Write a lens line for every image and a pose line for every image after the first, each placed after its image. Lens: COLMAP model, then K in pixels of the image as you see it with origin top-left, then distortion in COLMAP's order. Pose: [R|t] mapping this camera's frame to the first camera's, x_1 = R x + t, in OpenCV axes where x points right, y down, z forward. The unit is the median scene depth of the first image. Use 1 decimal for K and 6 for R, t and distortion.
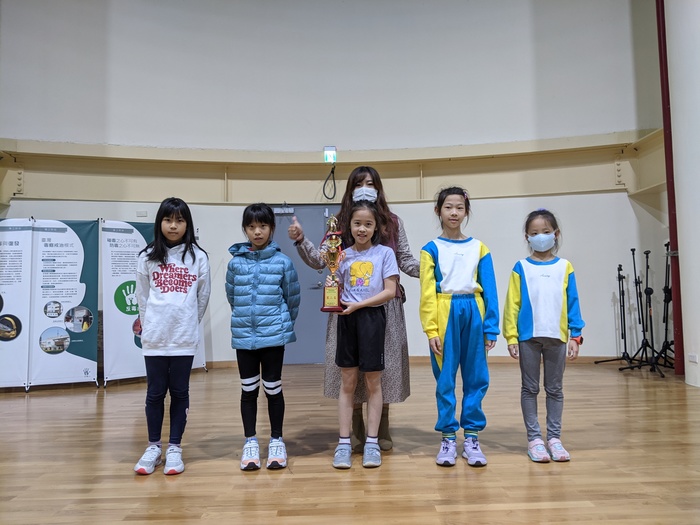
lens RADIAL K [[560.6, 0, 350.0], [0, 560.6, 262.5], [0, 0, 1]] dist [0.059372, -0.134630]
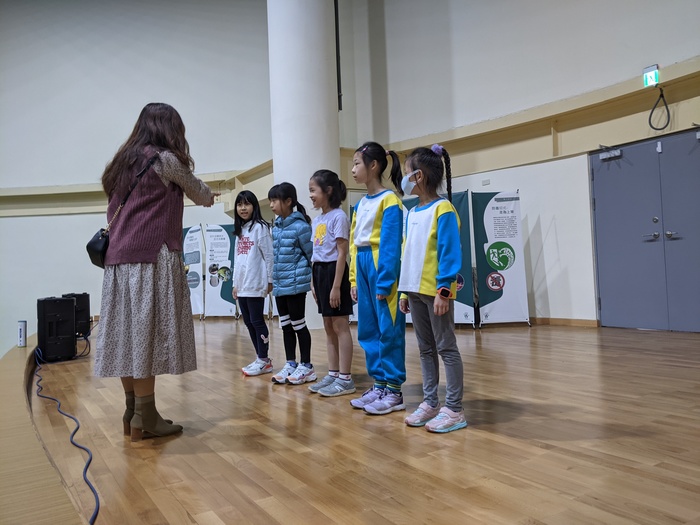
lens RADIAL K [[556.0, 0, 350.0], [0, 556.0, 262.5], [0, 0, 1]] dist [0.057171, -0.125279]
pose [[0.508095, -0.018669, -0.861098, 0.501108], [0.079134, 0.996548, 0.025088, 0.026284], [0.857658, -0.080890, 0.507819, 0.217888]]
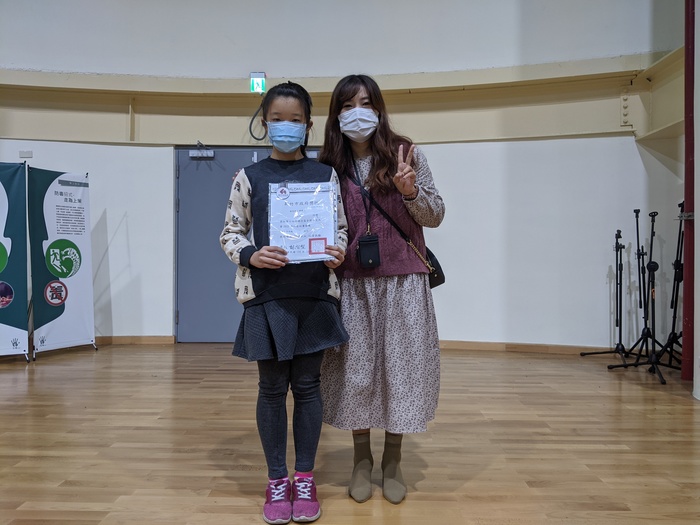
lens RADIAL K [[556.0, 0, 350.0], [0, 556.0, 262.5], [0, 0, 1]] dist [0.057171, -0.125279]
pose [[0.998768, 0.026279, -0.042090, 0.154040], [-0.023422, 0.997478, 0.066999, 0.005301], [0.043744, -0.065931, 0.996865, 0.233994]]
